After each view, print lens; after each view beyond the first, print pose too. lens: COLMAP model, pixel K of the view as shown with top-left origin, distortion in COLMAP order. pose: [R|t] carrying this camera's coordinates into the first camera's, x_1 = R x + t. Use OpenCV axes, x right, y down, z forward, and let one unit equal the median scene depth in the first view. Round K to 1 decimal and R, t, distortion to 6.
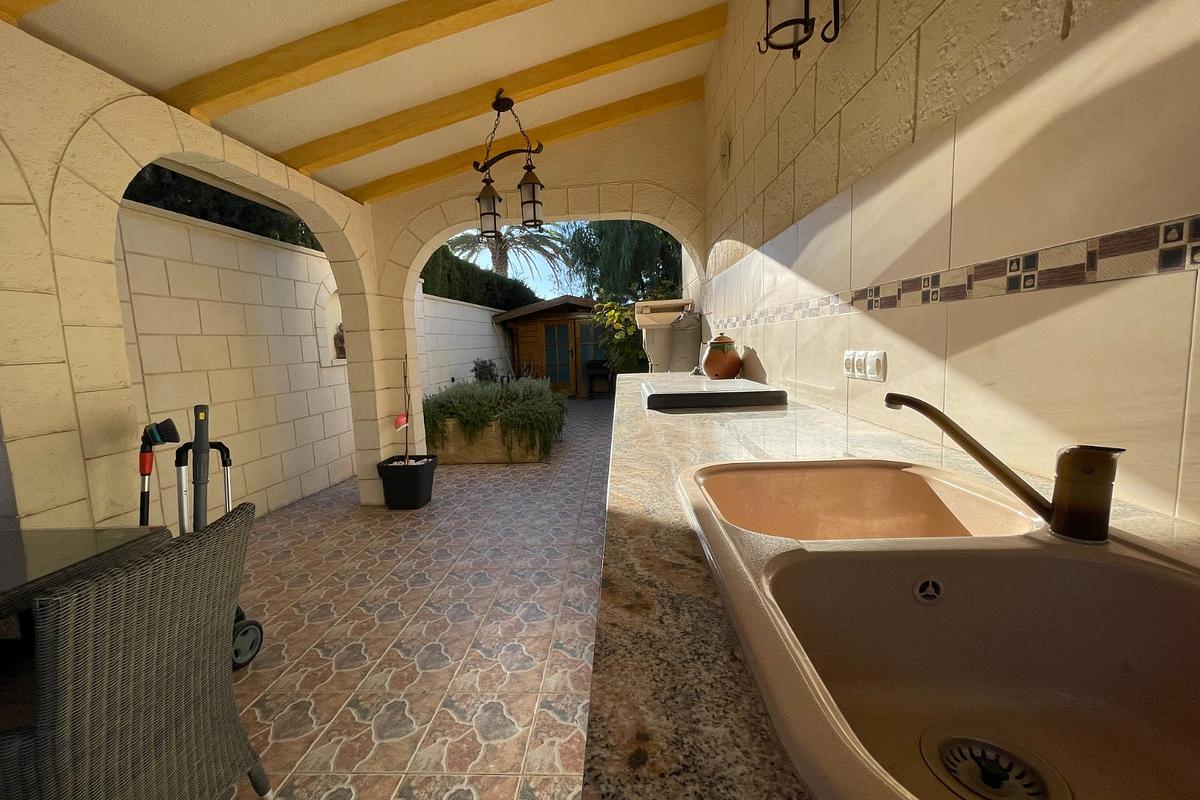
lens RADIAL K [[483.9, 0, 596.8], [0, 483.9, 396.9], [0, 0, 1]] dist [-0.002642, 0.000576]
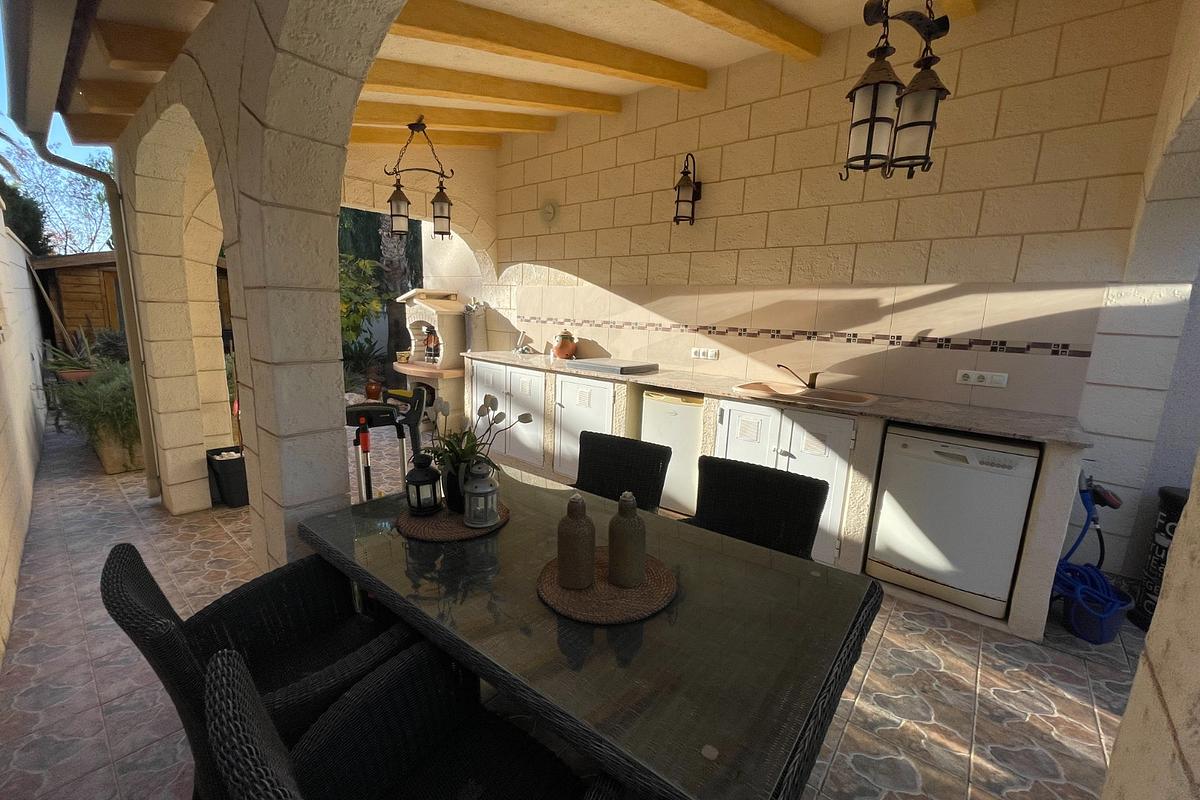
lens RADIAL K [[483.9, 0, 597.2], [0, 483.9, 401.8], [0, 0, 1]] dist [-0.002642, 0.000576]
pose [[0.597452, -0.087289, 0.797140, -2.432559], [0.031598, 0.995849, 0.085366, -0.058888], [-0.801282, -0.025814, 0.597730, -0.188257]]
